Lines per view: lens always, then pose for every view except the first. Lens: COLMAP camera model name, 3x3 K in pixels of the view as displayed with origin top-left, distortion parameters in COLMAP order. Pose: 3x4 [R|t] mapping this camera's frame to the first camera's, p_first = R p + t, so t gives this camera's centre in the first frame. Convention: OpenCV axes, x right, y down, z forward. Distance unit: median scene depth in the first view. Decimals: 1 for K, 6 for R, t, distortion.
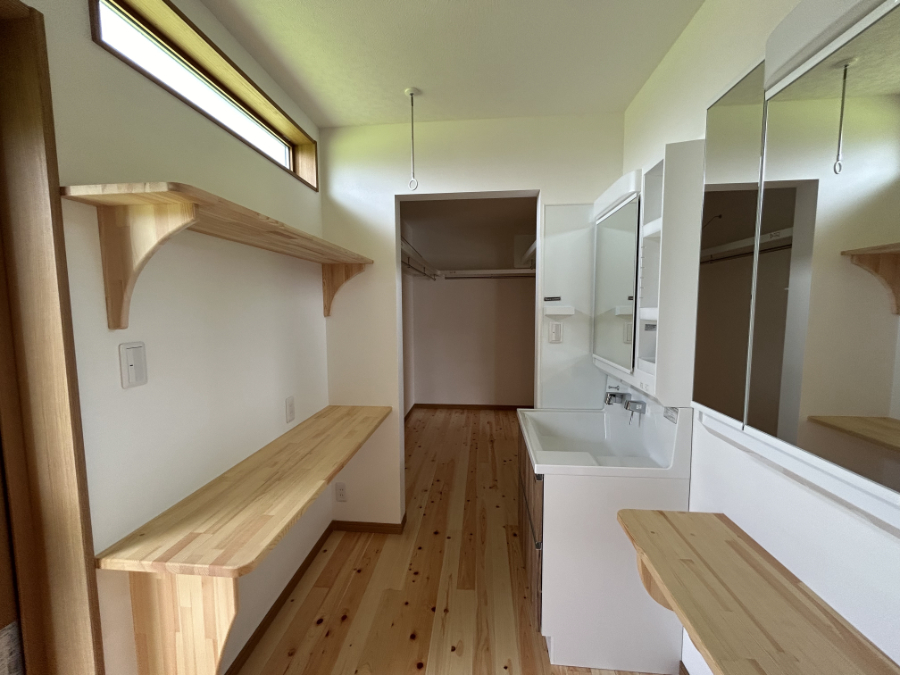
lens RADIAL K [[365.0, 0, 446.6], [0, 365.0, 338.2], [0, 0, 1]] dist [0.000811, 0.001173]
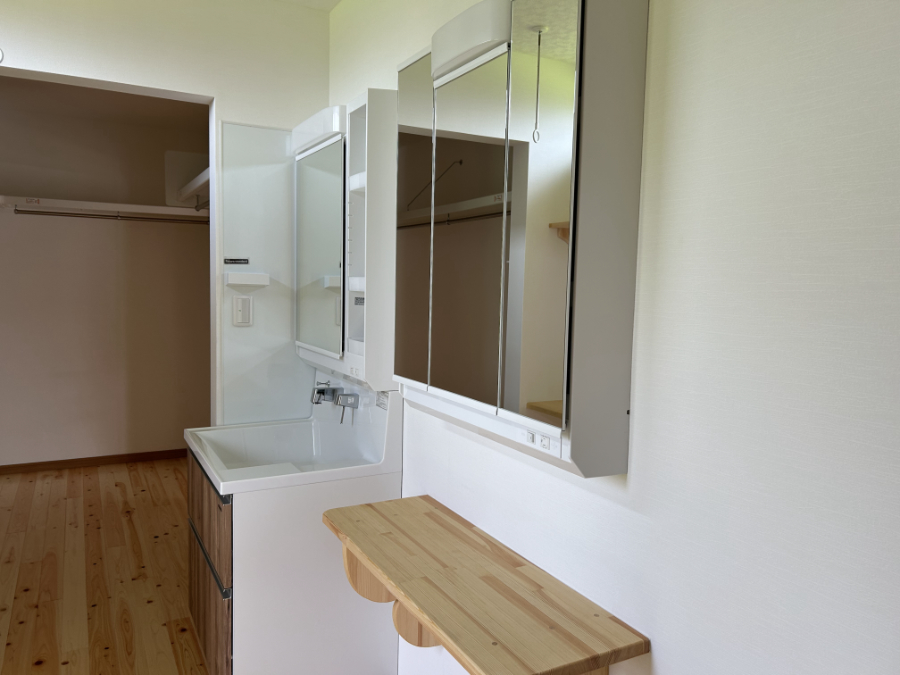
lens RADIAL K [[671.2, 0, 451.9], [0, 671.2, 334.2], [0, 0, 1]] dist [0.047363, -0.052773]
pose [[0.825389, -0.016788, 0.564315, -0.111978], [0.019274, 0.999813, 0.001553, 0.042617], [-0.564235, 0.009595, 0.825558, -0.321581]]
